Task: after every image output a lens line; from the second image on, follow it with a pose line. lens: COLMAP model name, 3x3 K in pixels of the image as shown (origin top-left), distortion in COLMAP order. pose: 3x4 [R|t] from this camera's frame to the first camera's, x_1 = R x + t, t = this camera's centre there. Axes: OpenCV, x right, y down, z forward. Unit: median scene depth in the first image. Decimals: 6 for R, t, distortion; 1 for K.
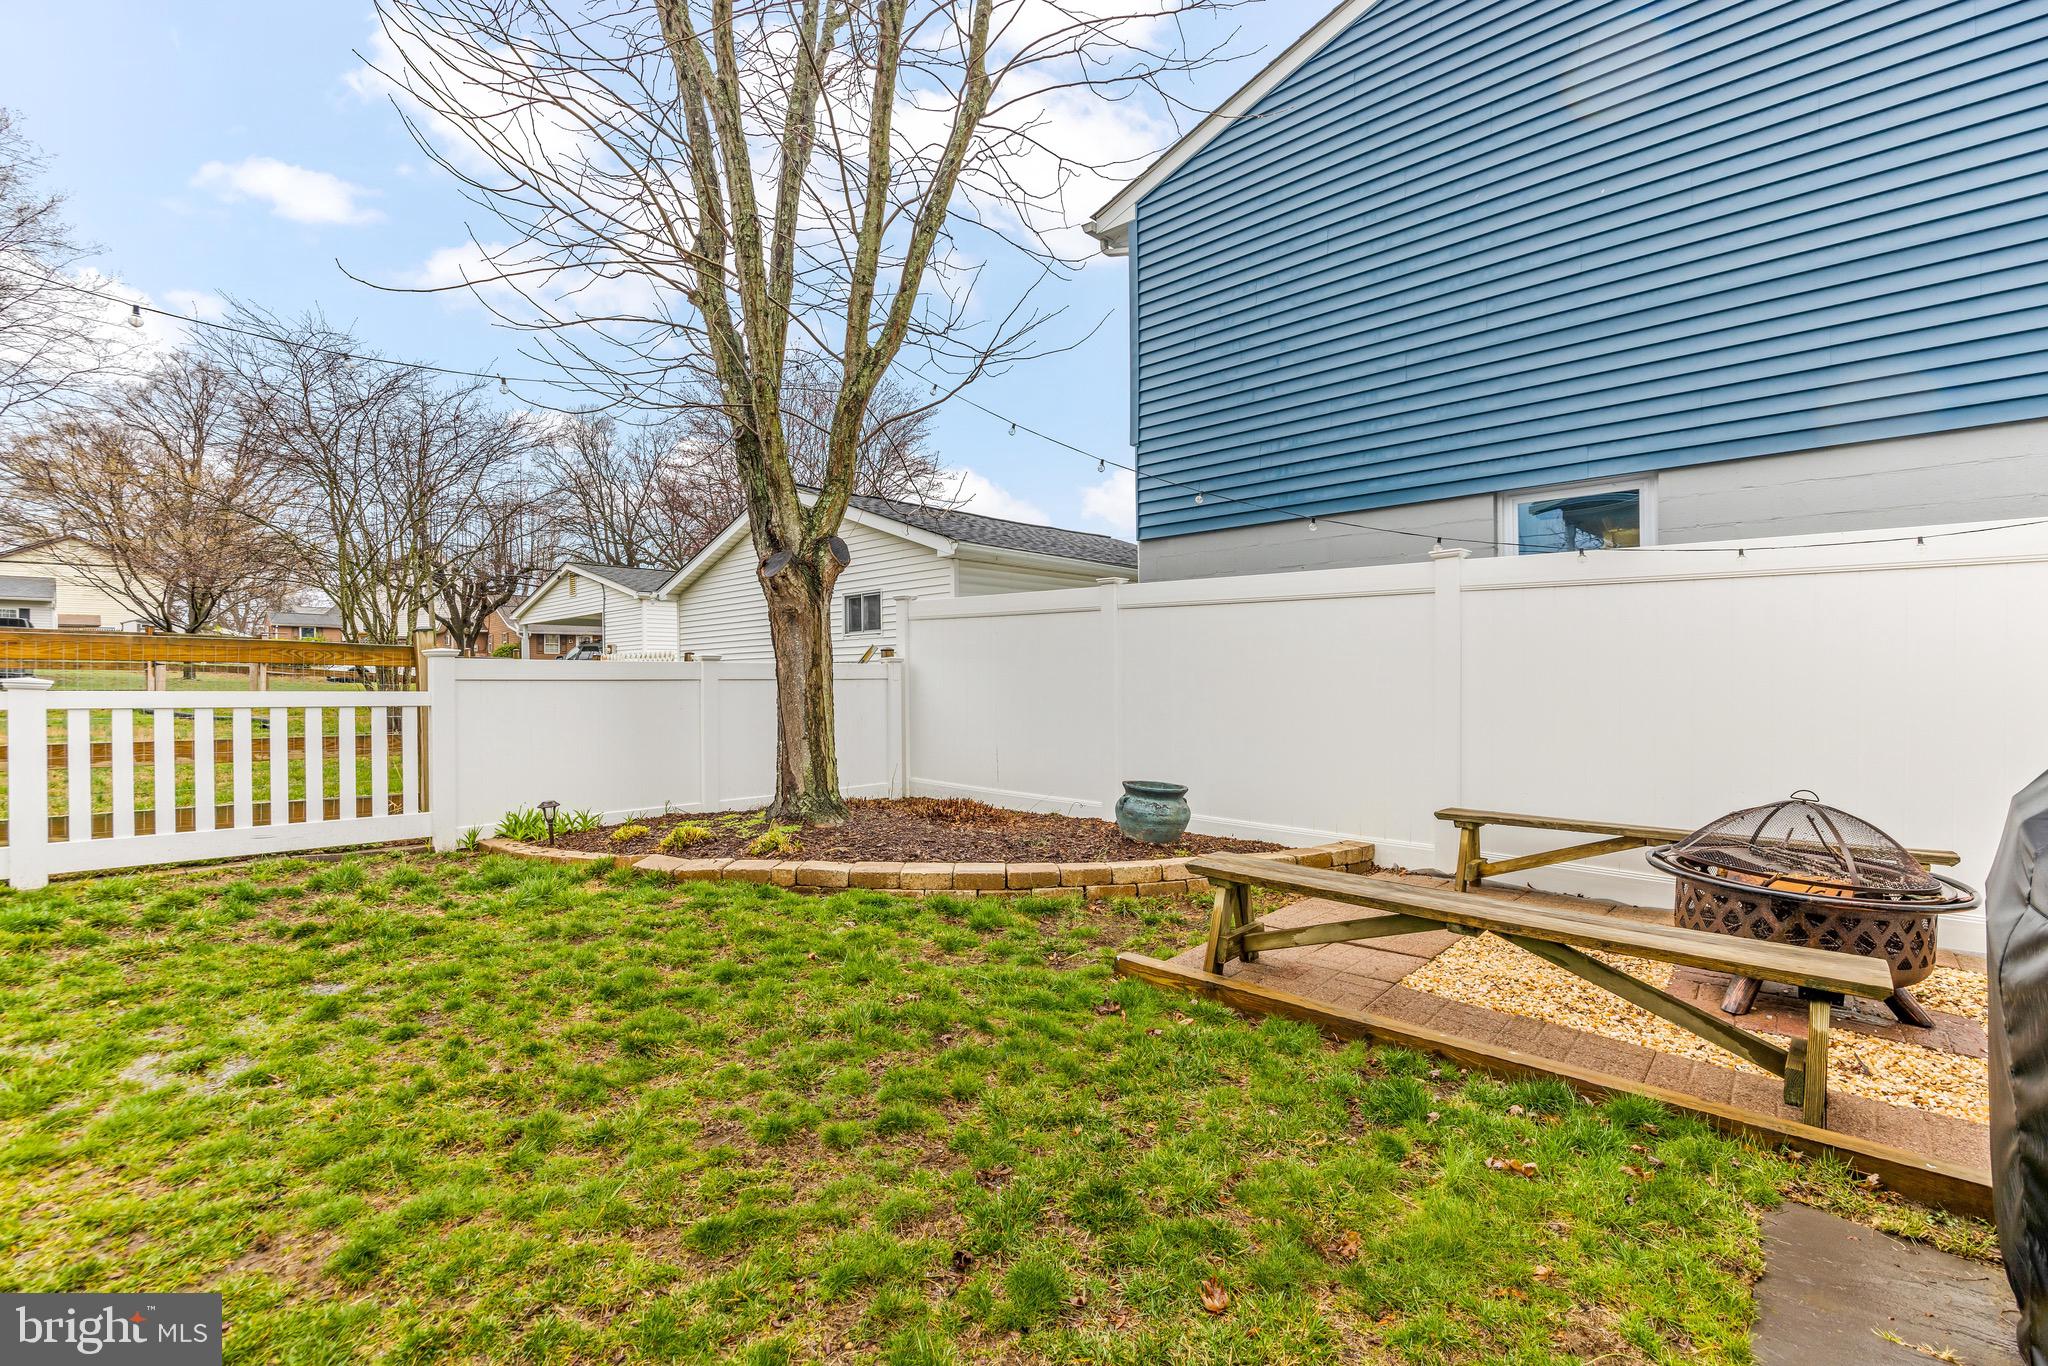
lens RADIAL K [[938.2, 0, 1021.4], [0, 938.2, 679.5], [0, 0, 1]] dist [0.000370, 0.000230]
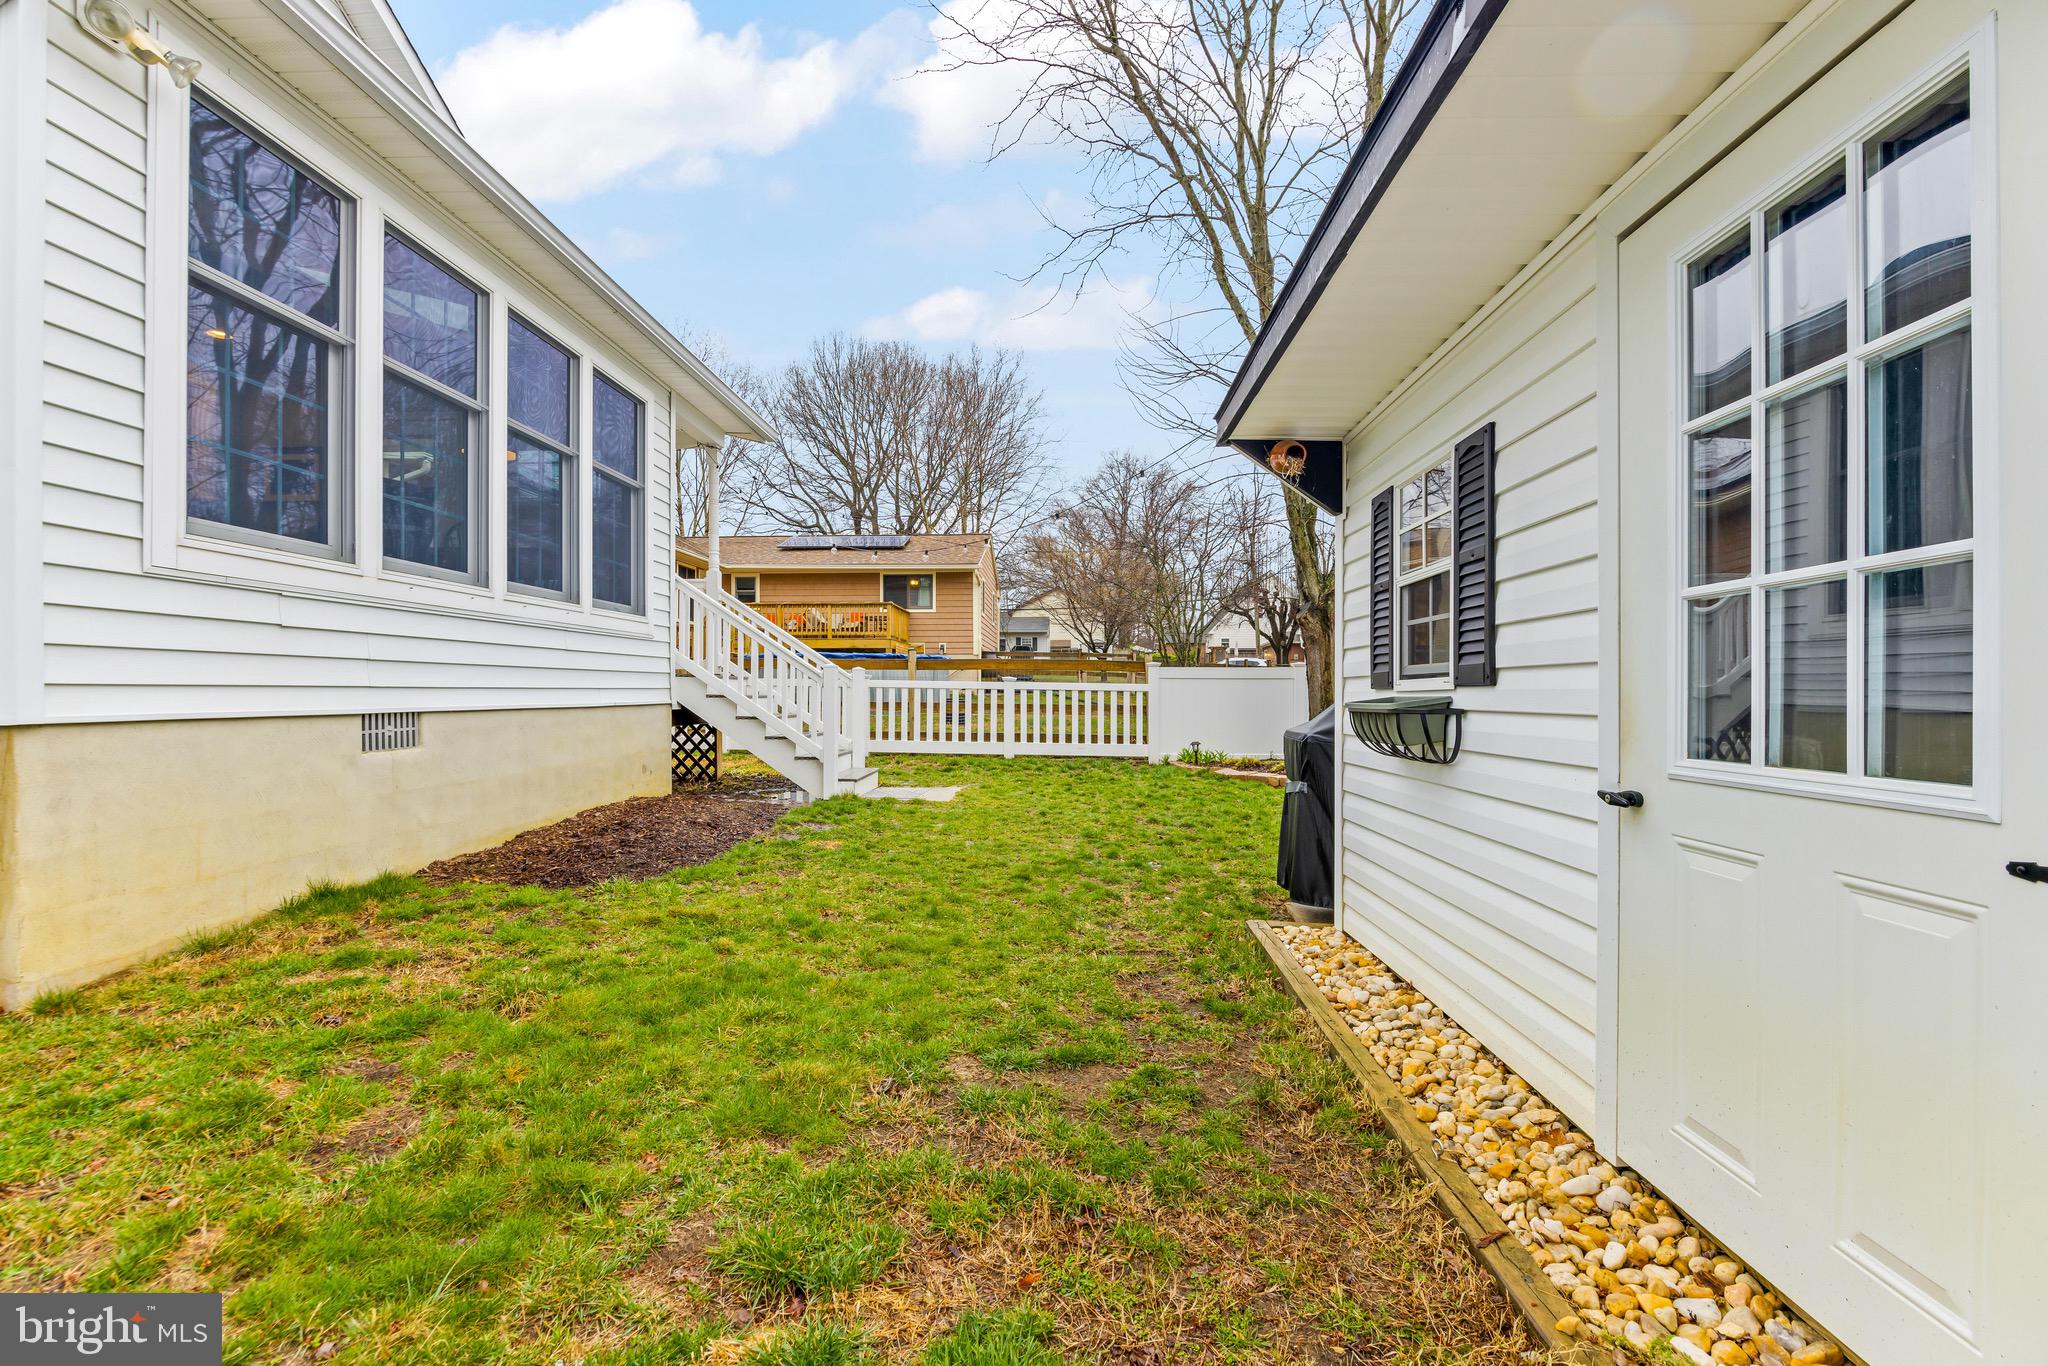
lens RADIAL K [[938.2, 0, 1021.0], [0, 938.2, 681.6], [0, 0, 1]] dist [0.000370, 0.000230]
pose [[0.669438, 0.001949, -0.742865, 0.661041], [-0.004584, 0.999988, -0.001507, 0.012067], [0.742854, 0.004414, 0.669439, -0.525562]]
